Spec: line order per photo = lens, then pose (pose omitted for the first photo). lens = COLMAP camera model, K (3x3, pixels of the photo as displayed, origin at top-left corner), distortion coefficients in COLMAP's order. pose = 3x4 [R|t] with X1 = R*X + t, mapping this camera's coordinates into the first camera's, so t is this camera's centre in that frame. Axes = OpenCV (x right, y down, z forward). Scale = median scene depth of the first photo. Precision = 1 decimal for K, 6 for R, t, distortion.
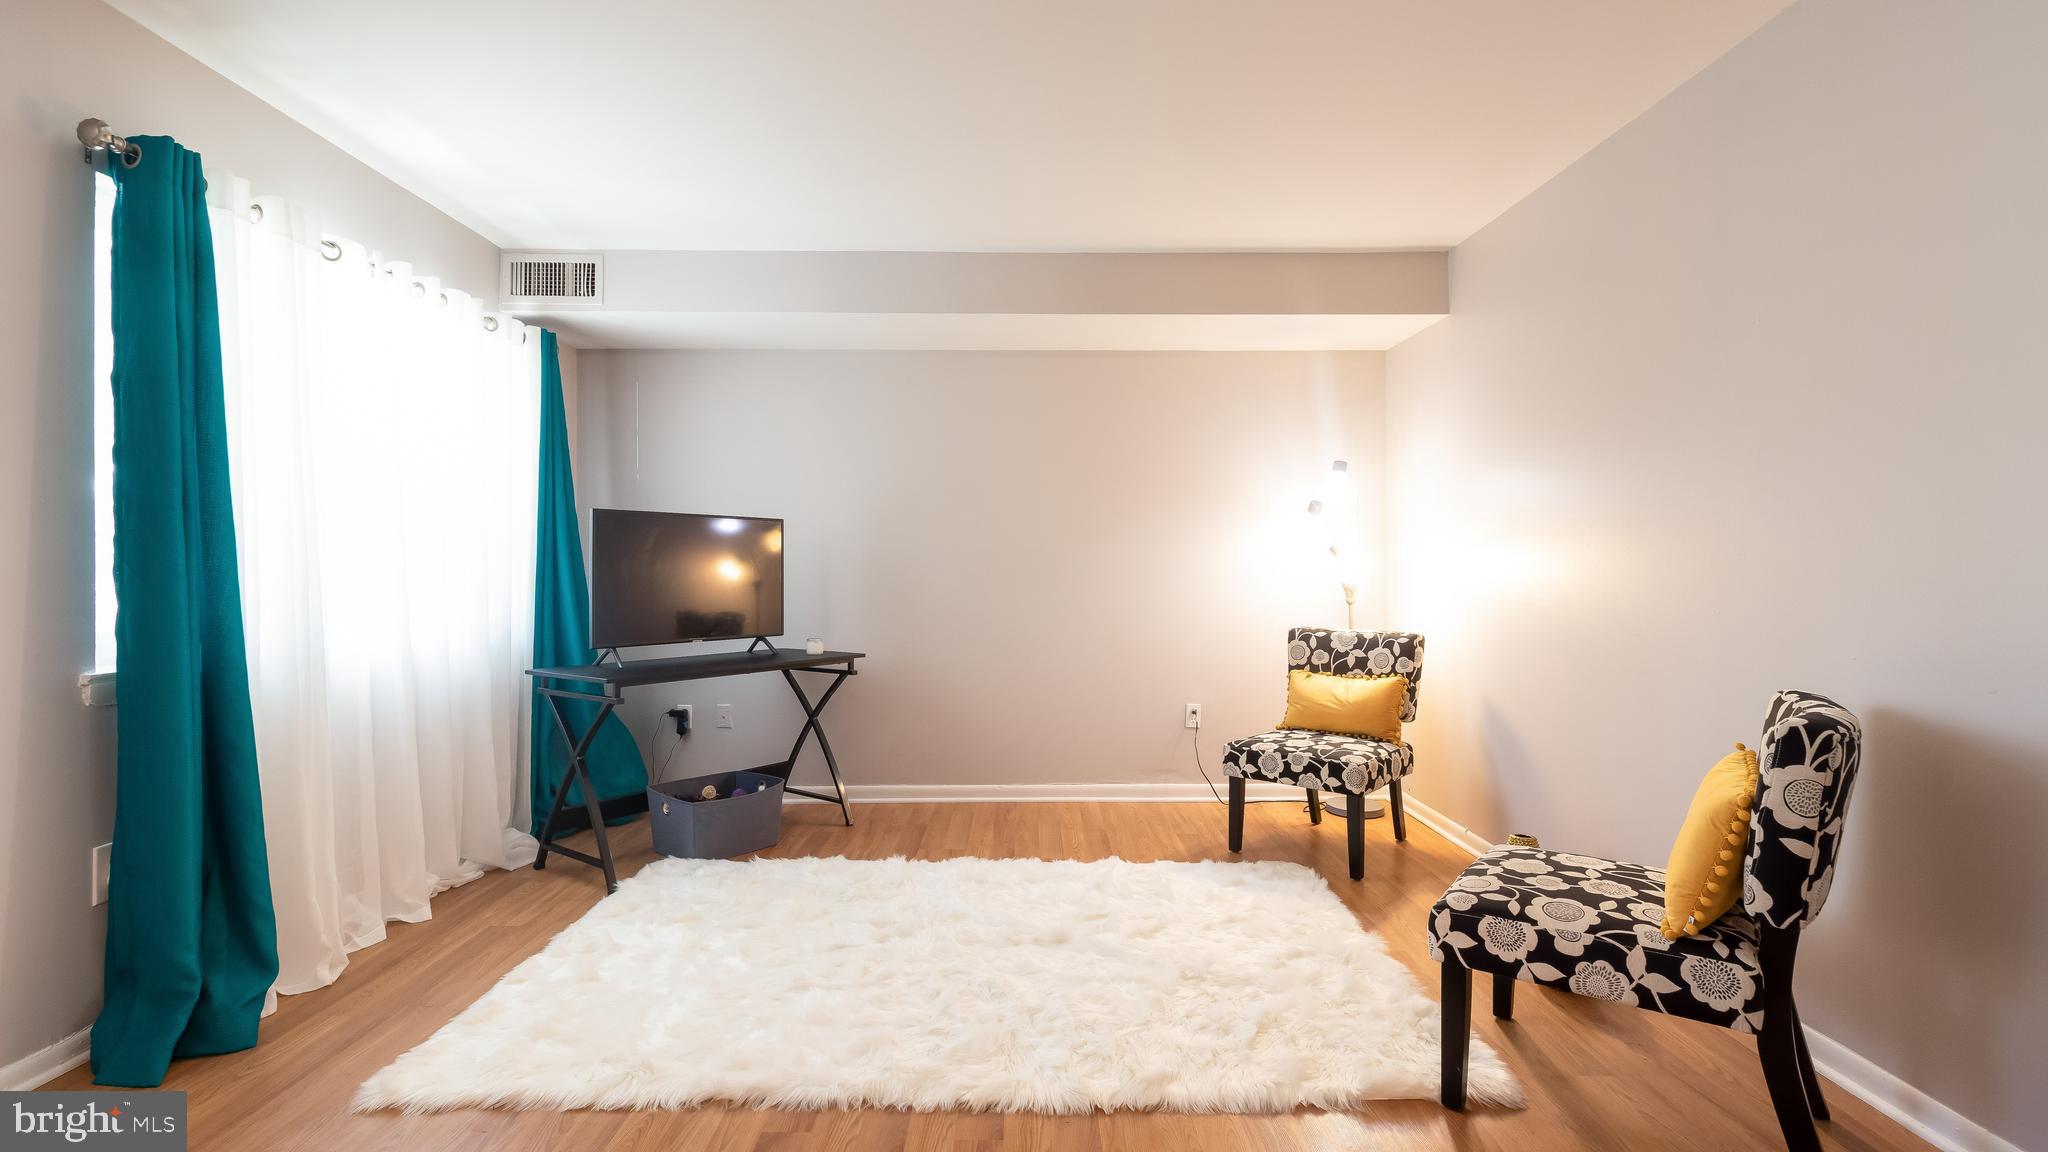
lens RADIAL K [[939.1, 0, 1028.3], [0, 939.1, 575.6], [0, 0, 1]] dist [0.002534, -0.000546]
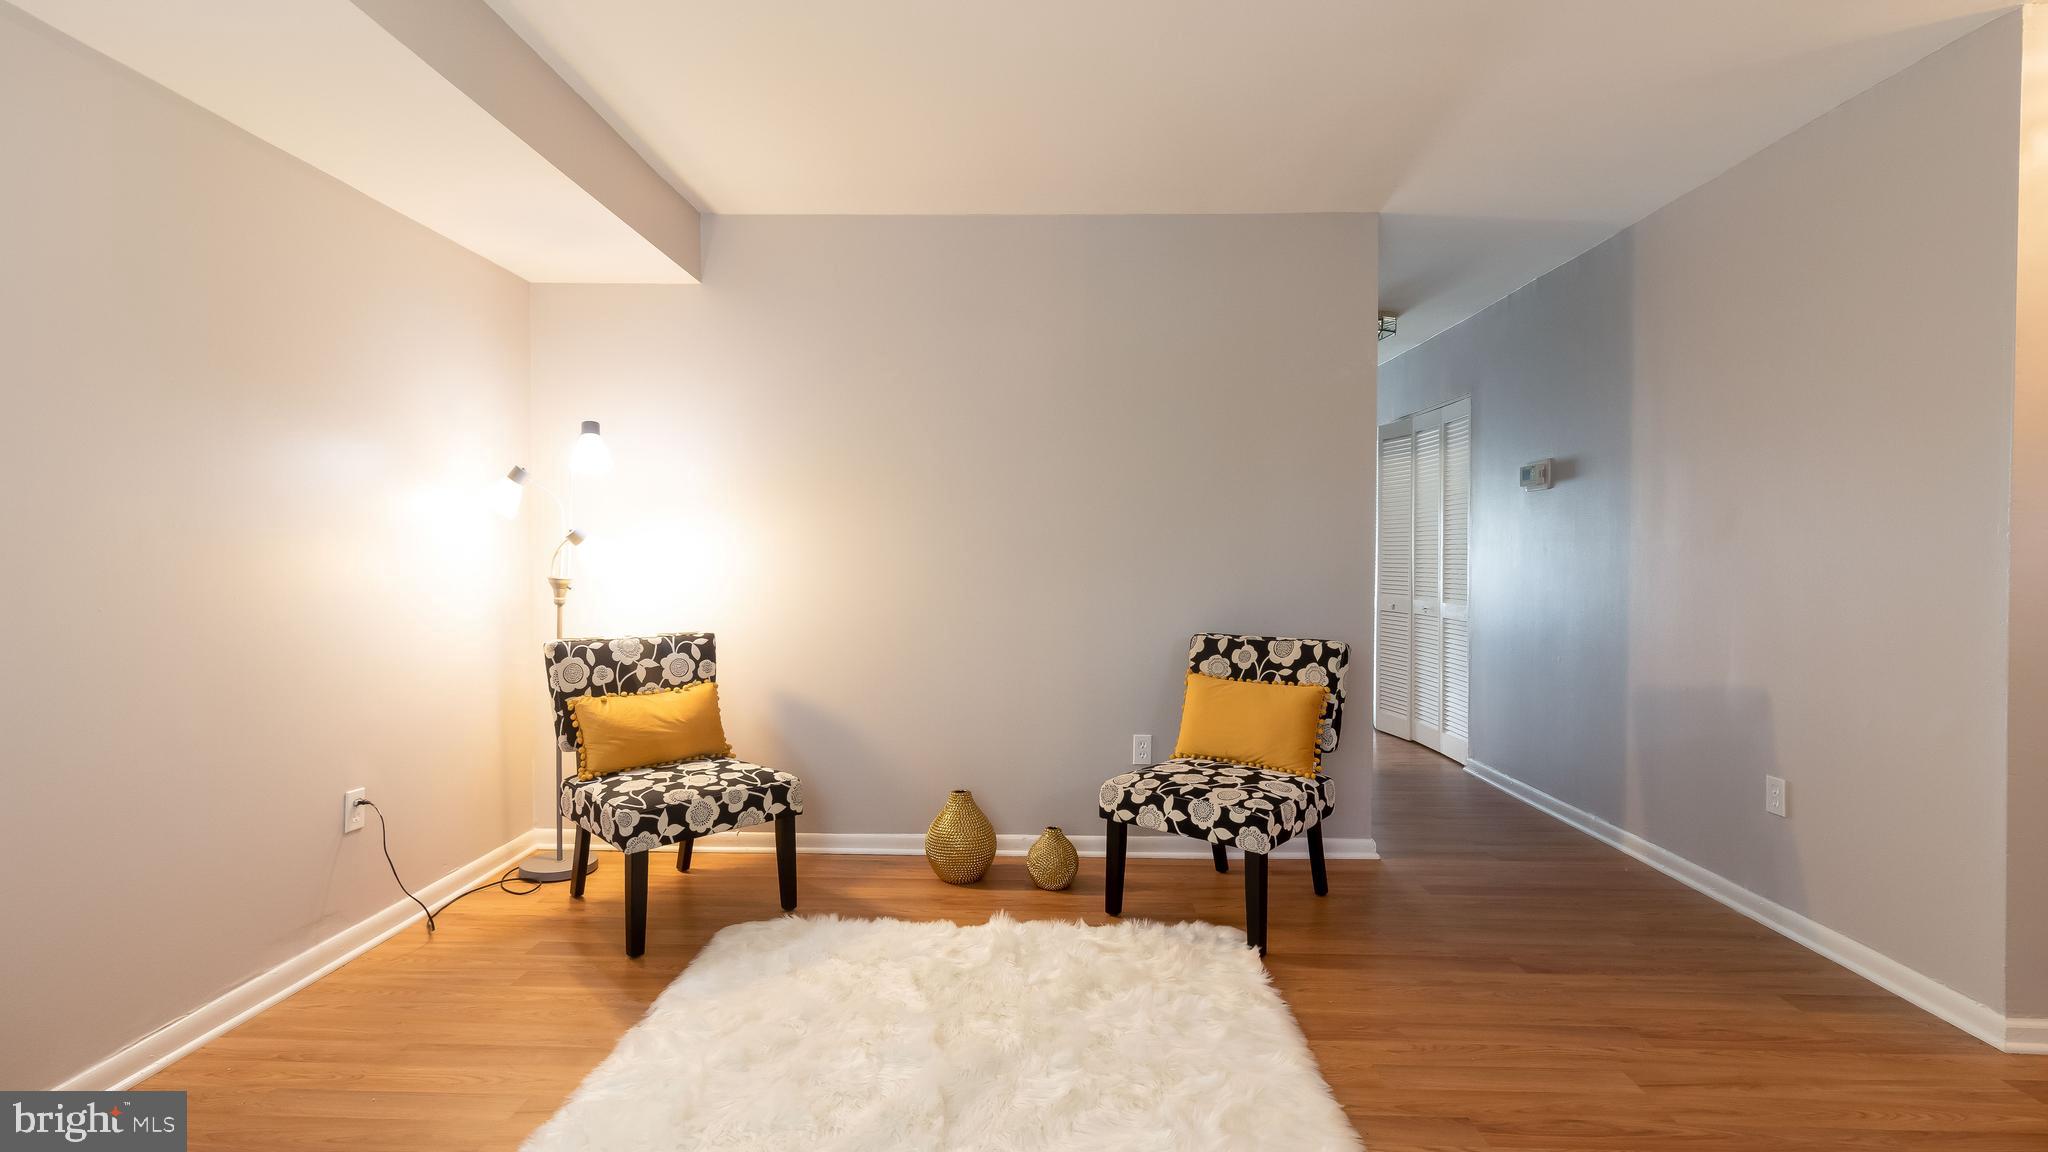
lens RADIAL K [[939.1, 0, 1022.7], [0, 939.1, 572.1], [0, 0, 1]] dist [0.002534, -0.000546]
pose [[0.046880, -0.013112, 0.998814, -0.447572], [0.007211, 0.999892, 0.012788, -0.004623], [-0.998874, 0.006603, 0.046970, 0.633223]]
